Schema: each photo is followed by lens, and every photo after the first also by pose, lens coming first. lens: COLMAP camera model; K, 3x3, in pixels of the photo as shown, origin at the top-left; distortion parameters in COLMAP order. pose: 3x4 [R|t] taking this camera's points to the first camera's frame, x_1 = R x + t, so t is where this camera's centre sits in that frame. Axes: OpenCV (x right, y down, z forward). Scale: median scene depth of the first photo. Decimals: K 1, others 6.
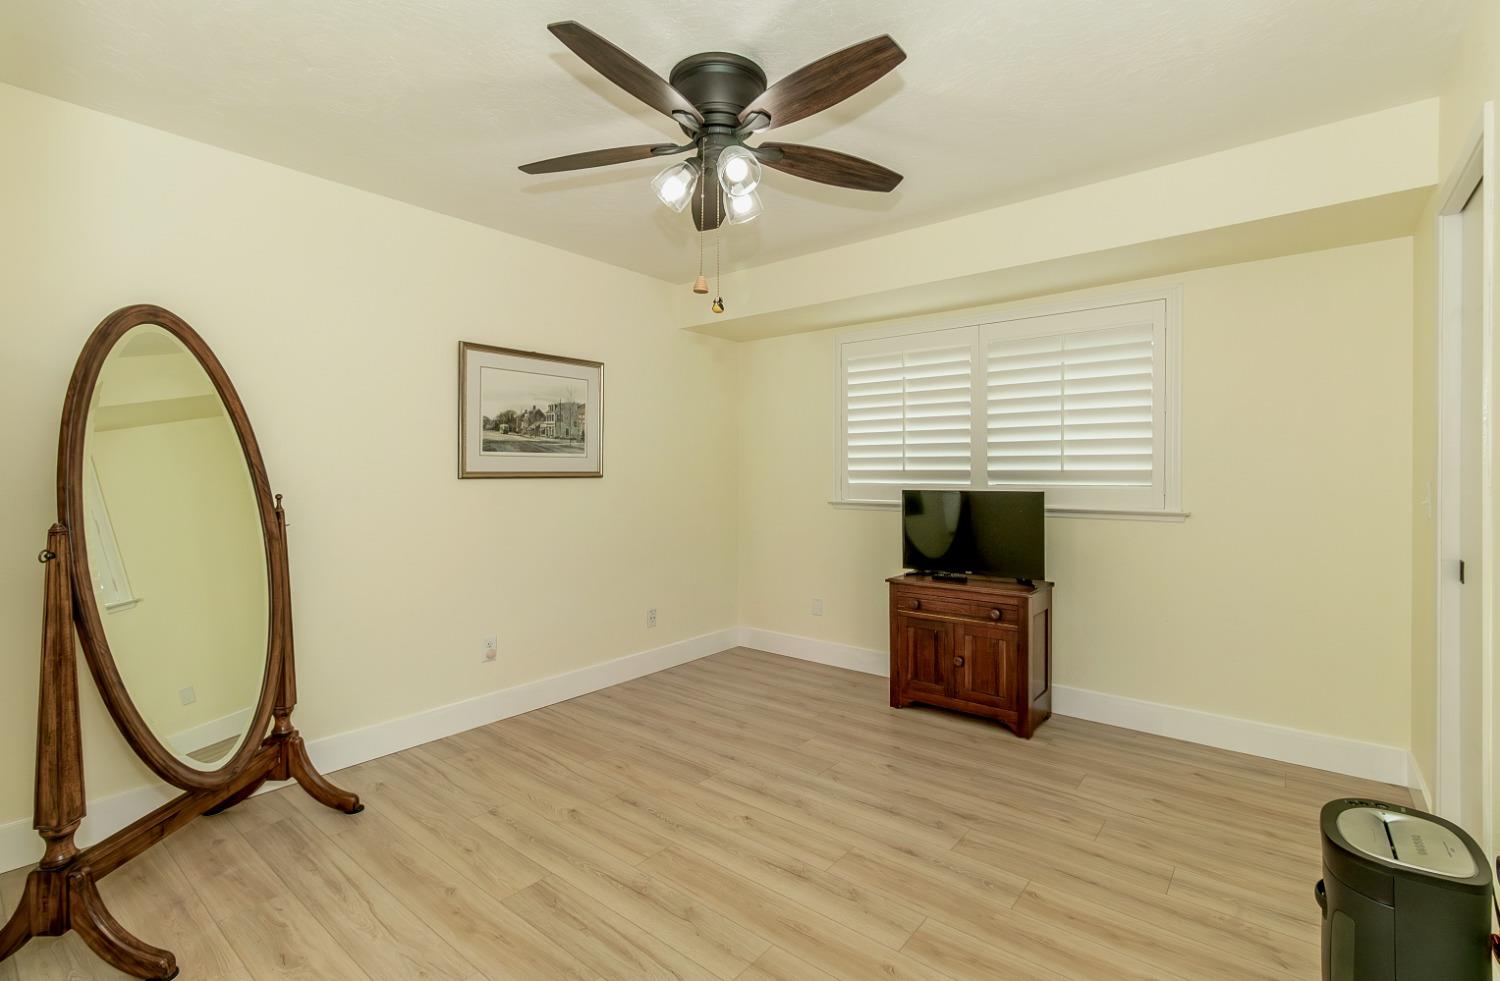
lens RADIAL K [[679.0, 0, 741.2], [0, 679.0, 483.2], [0, 0, 1]] dist [0.009460, -0.000707]
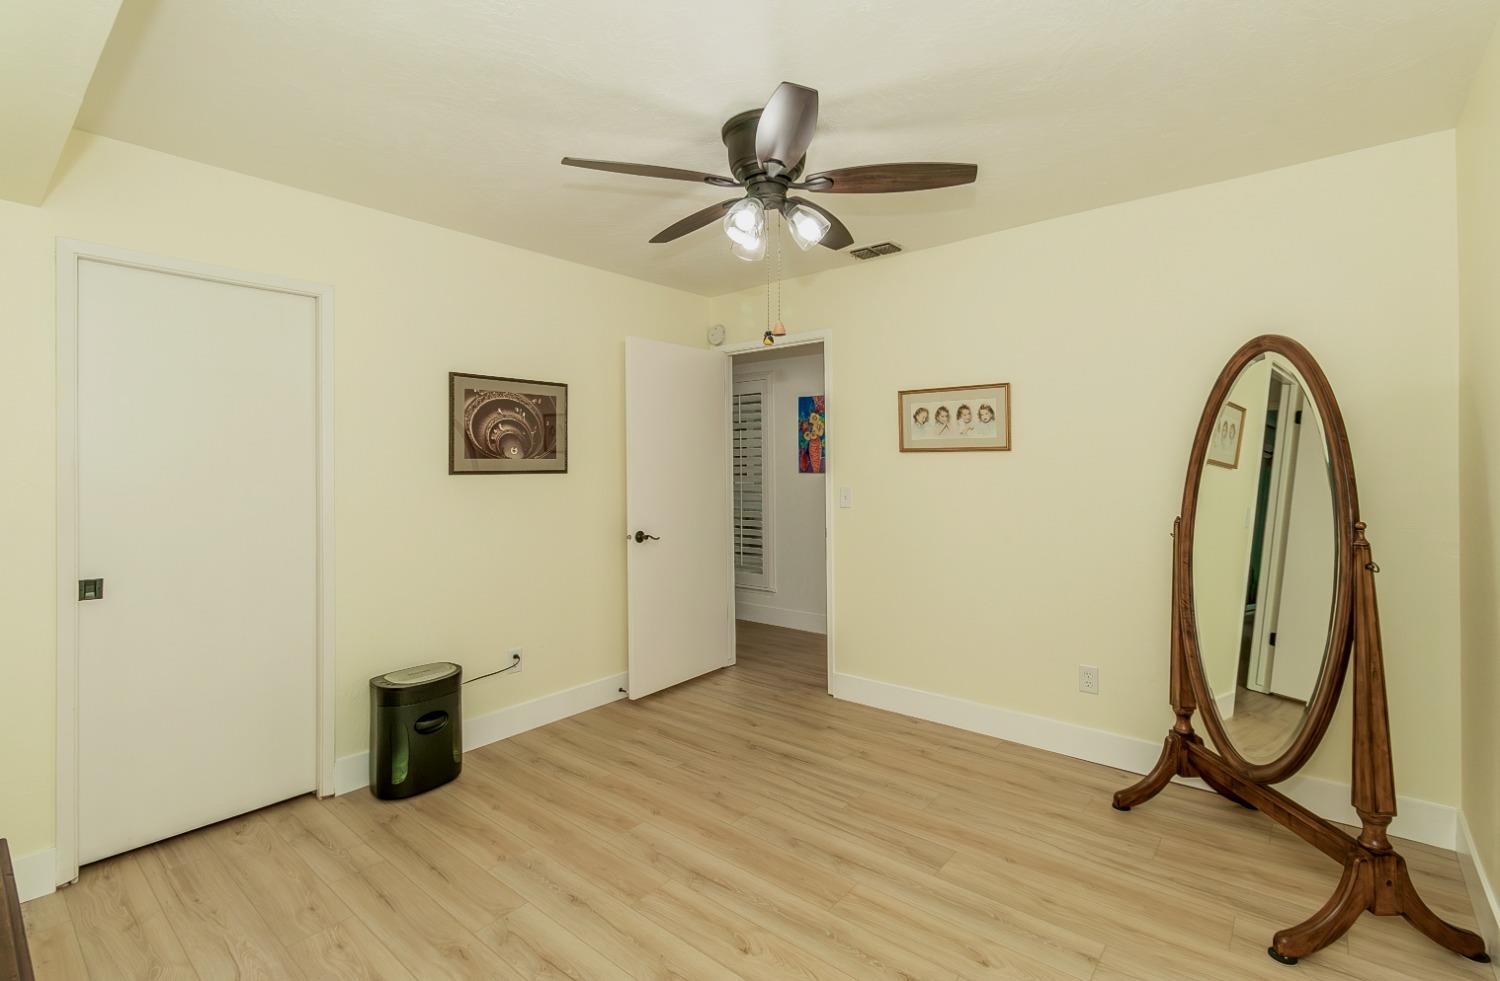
lens RADIAL K [[679.0, 0, 747.2], [0, 679.0, 478.4], [0, 0, 1]] dist [0.009460, -0.000707]
pose [[-0.999932, 0.008614, 0.007865, -0.004852], [0.008857, 0.999469, 0.031362, -0.071751], [-0.007591, 0.031430, -0.999477, 2.057521]]
